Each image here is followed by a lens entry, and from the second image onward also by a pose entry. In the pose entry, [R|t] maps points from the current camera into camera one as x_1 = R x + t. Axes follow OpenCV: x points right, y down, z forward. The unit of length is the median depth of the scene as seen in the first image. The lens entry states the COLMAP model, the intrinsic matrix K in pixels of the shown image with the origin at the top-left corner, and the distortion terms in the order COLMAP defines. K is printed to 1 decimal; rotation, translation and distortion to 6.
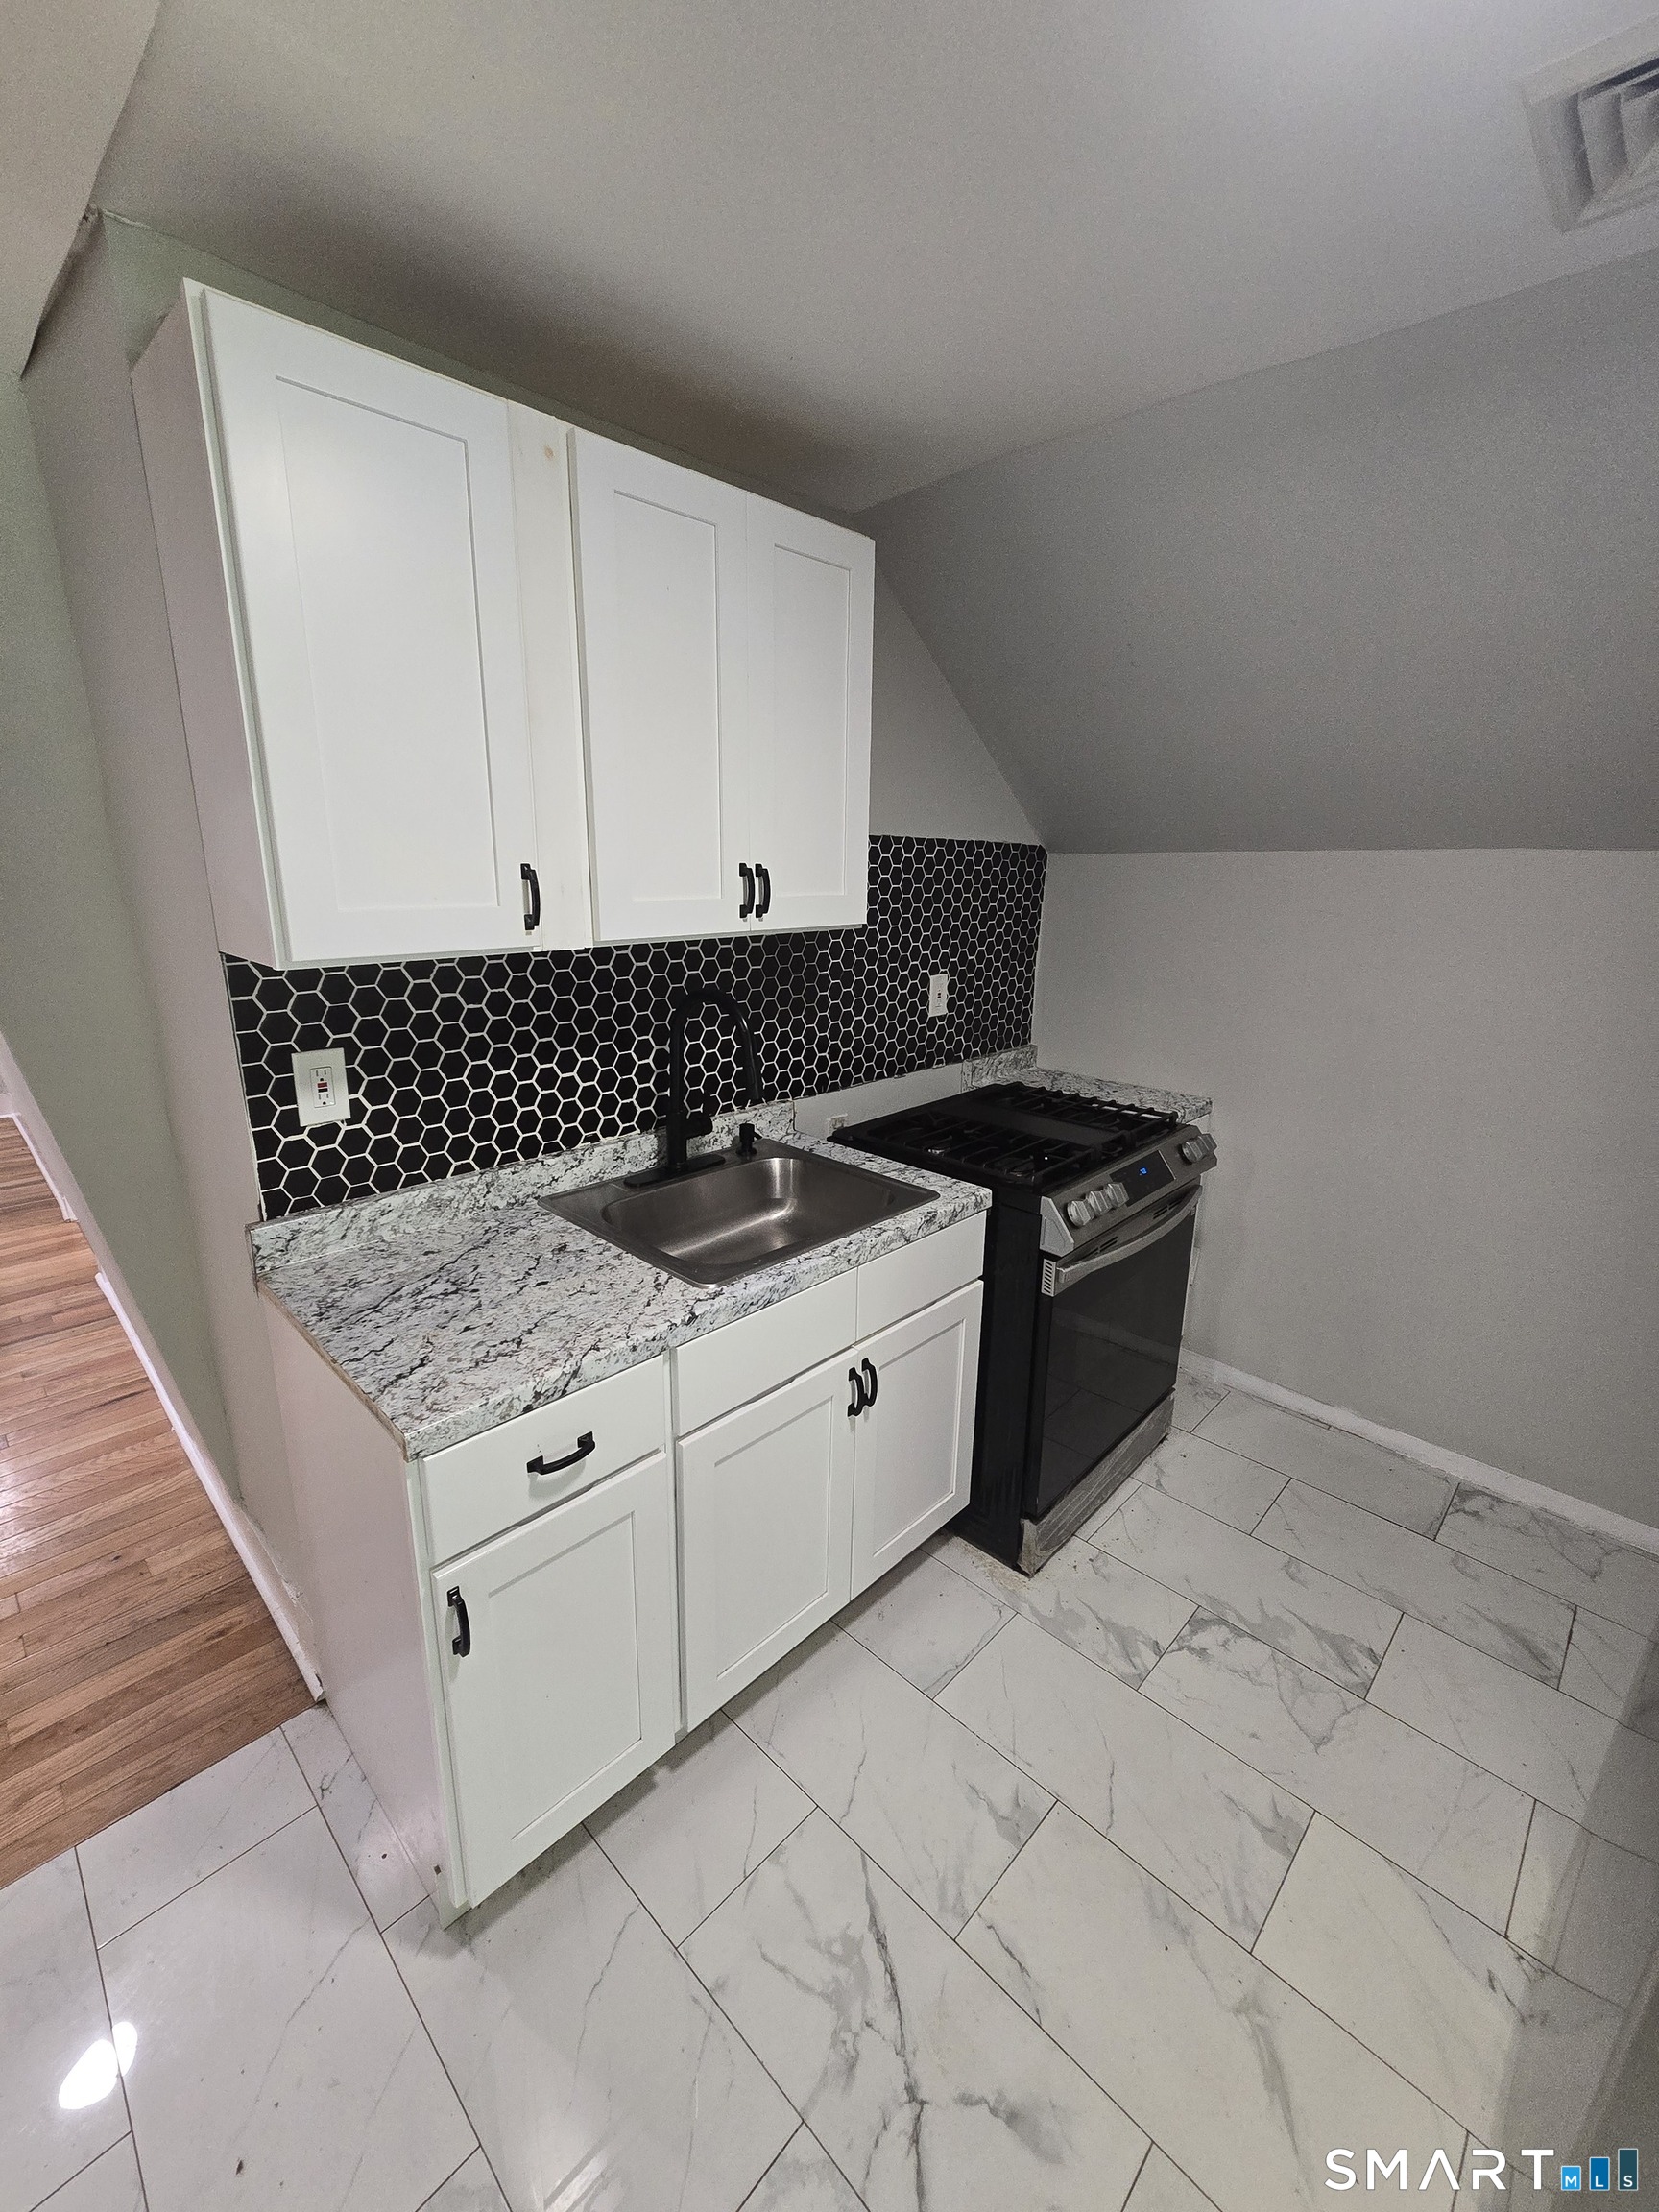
lens RADIAL K [[918.8, 0, 823.8], [0, 918.8, 1099.2], [0, 0, 1]] dist [0.001127, 0.000739]
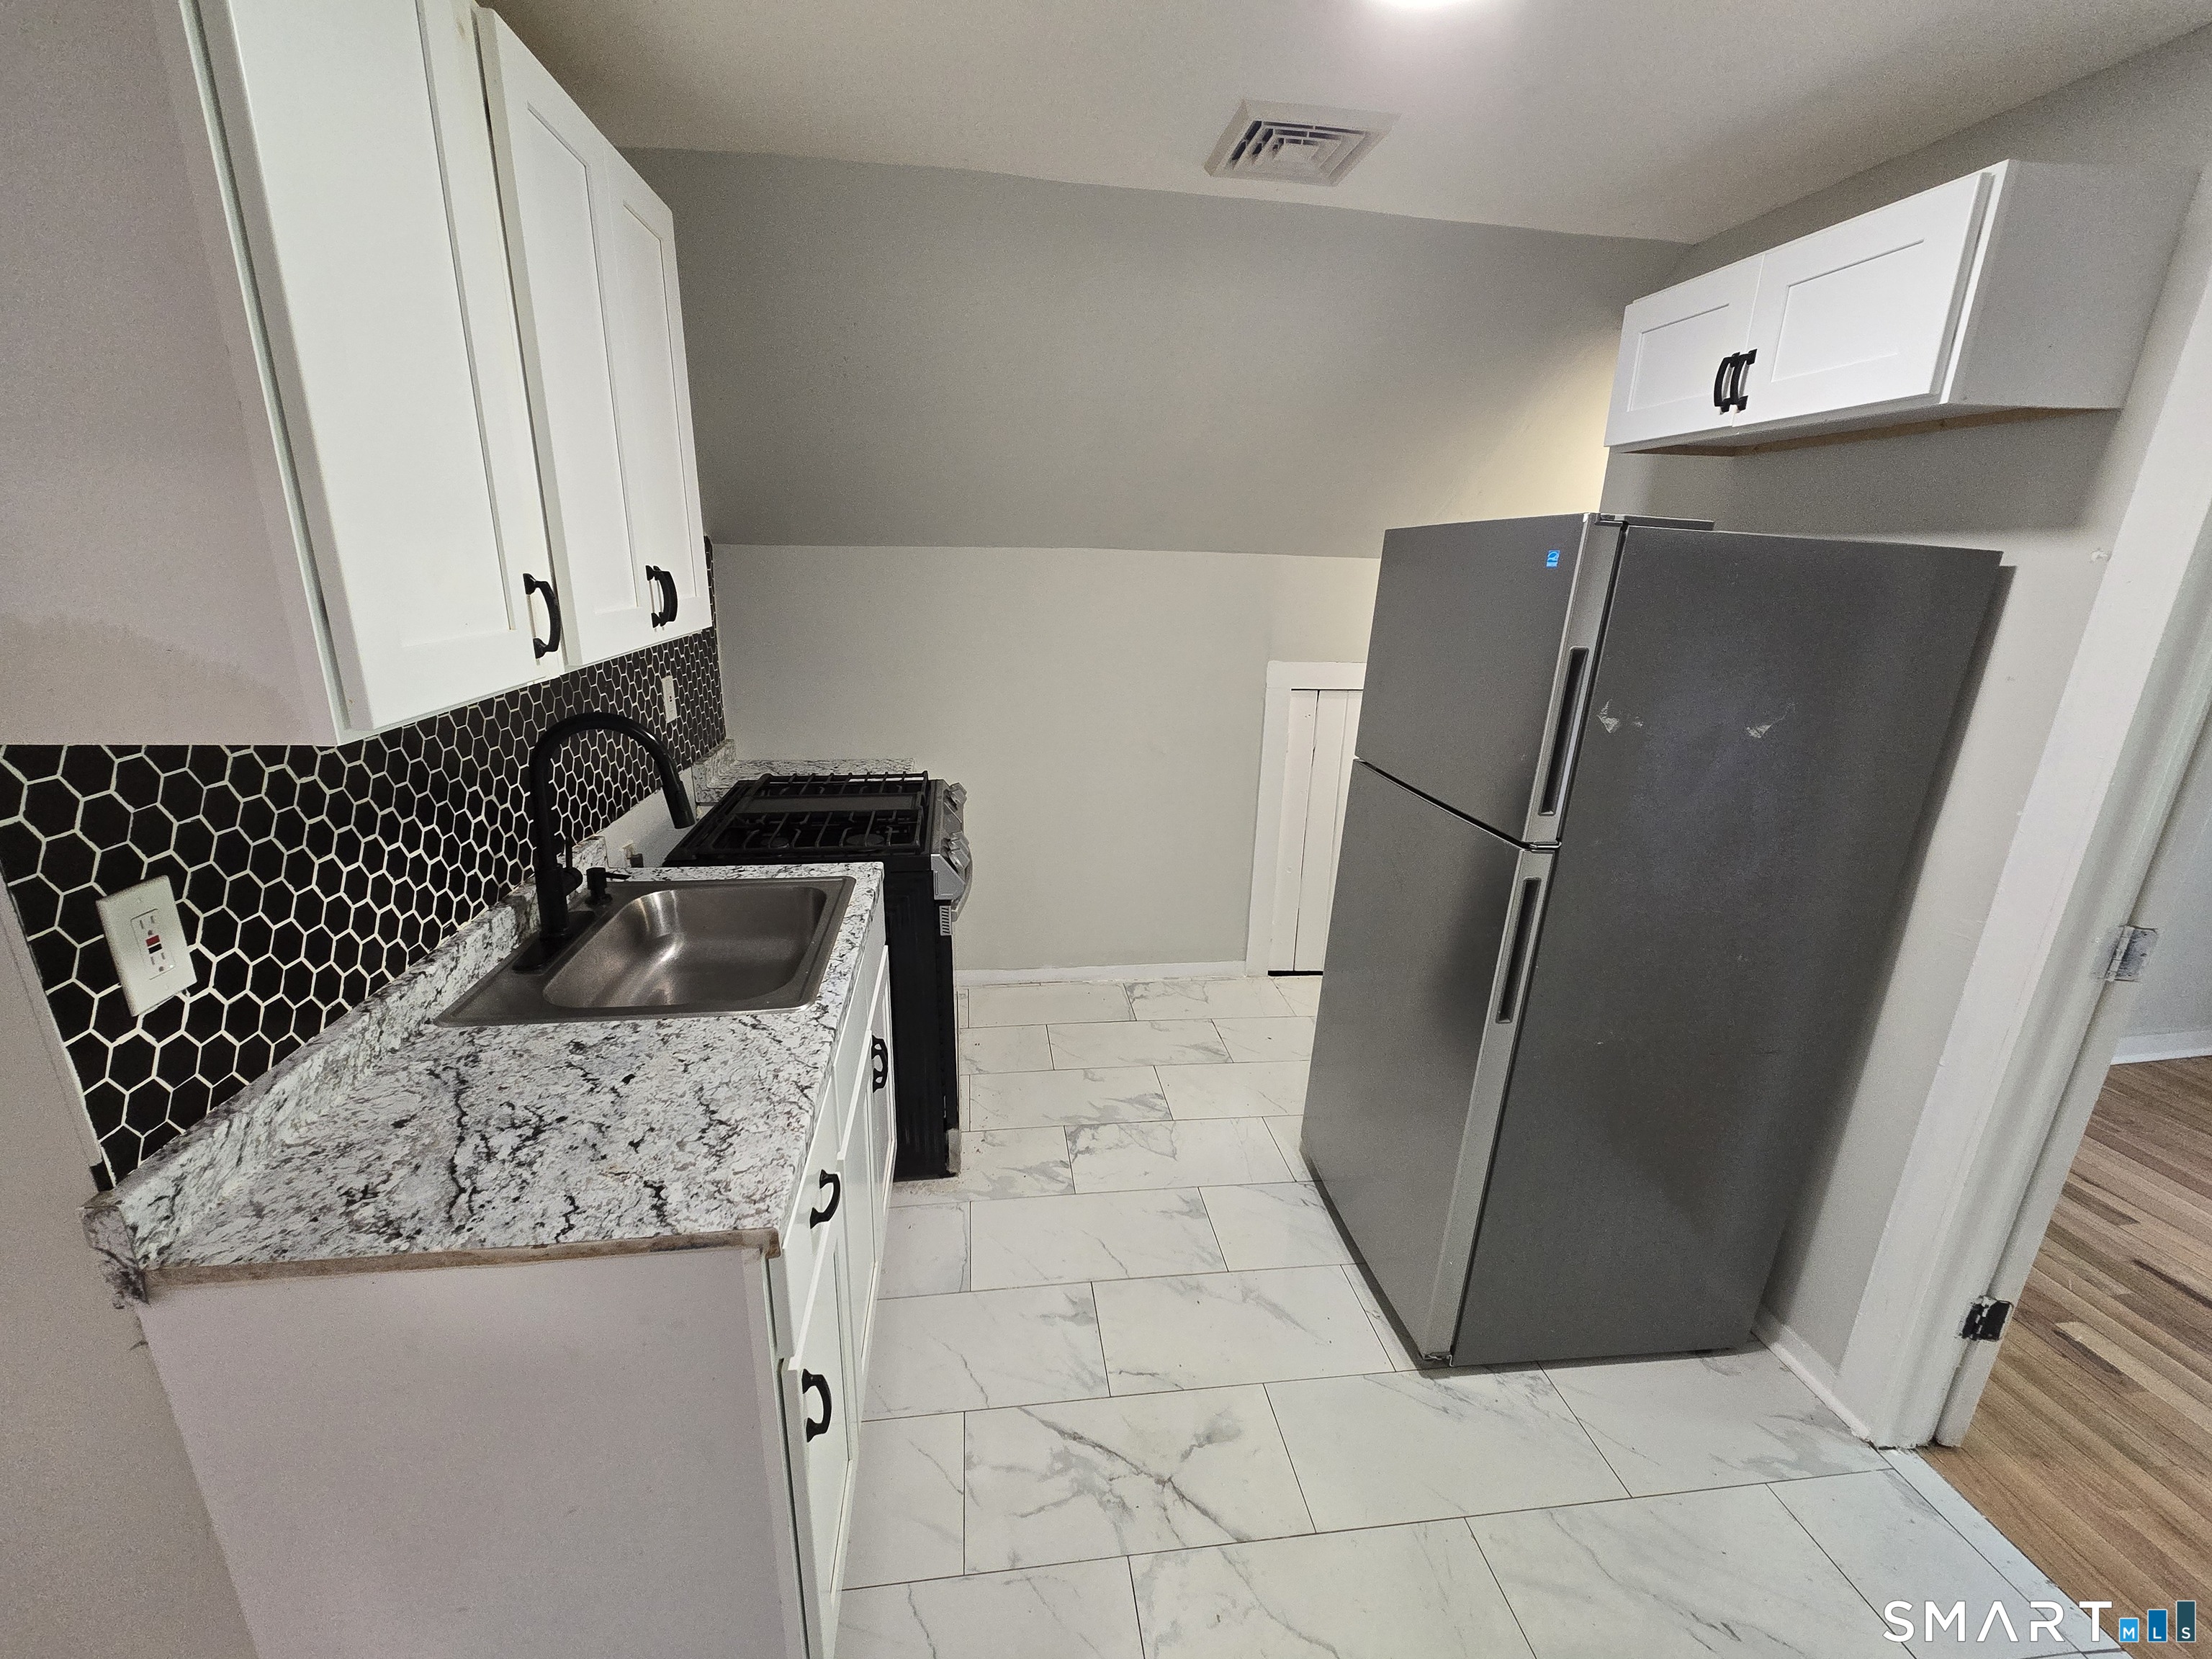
lens RADIAL K [[918.8, 0, 1085.9], [0, 918.8, 843.9], [0, 0, 1]] dist [0.001127, 0.000739]
pose [[0.619342, -0.236886, 0.748532, -0.575617], [0.187716, 0.970424, 0.151790, -0.051956], [-0.762350, 0.046501, 0.645492, 0.118253]]
